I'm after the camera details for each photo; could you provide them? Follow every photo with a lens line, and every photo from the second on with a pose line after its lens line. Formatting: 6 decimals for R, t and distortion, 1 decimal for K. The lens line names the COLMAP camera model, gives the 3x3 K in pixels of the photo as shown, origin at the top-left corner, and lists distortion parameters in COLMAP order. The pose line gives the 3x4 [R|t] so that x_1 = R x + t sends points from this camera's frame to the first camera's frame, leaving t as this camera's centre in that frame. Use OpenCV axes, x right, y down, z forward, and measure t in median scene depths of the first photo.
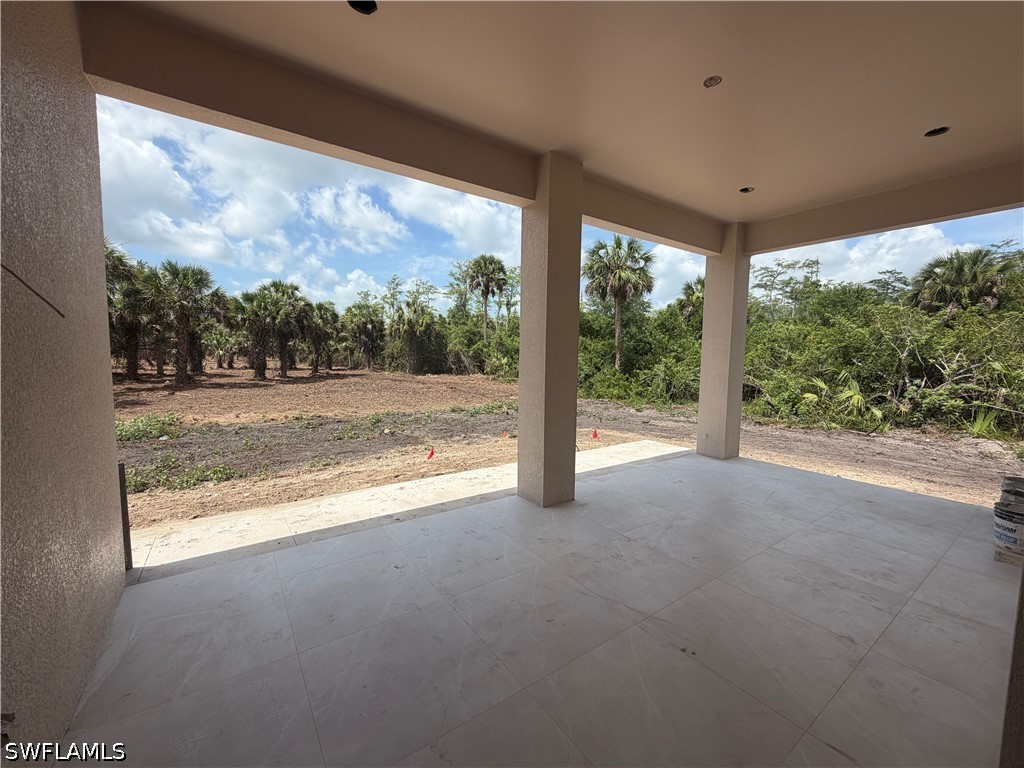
lens RADIAL K [[409.0, 0, 510.5], [0, 409.0, 385.1], [0, 0, 1]] dist [-0.000581, 0.000156]
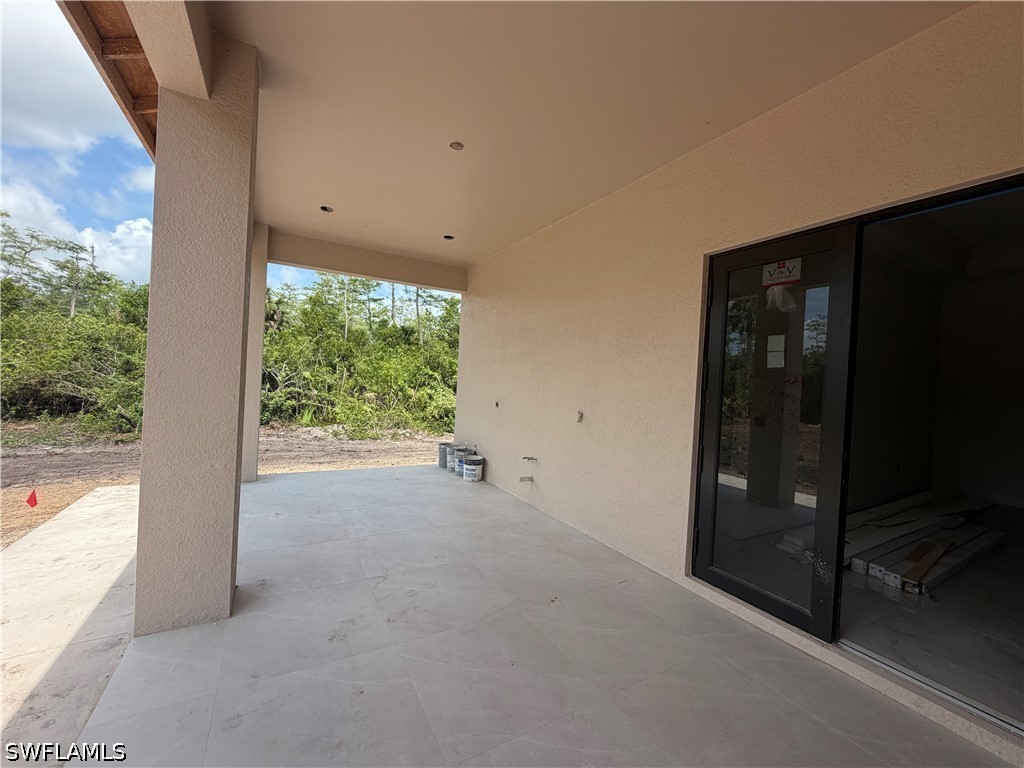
lens RADIAL K [[409.0, 0, 510.5], [0, 409.0, 385.1], [0, 0, 1]] dist [-0.000581, 0.000156]
pose [[0.093551, -0.017471, 0.995461, -0.156472], [0.025523, 0.999560, 0.015144, -0.014194], [-0.995287, 0.023990, 0.093955, 0.171018]]
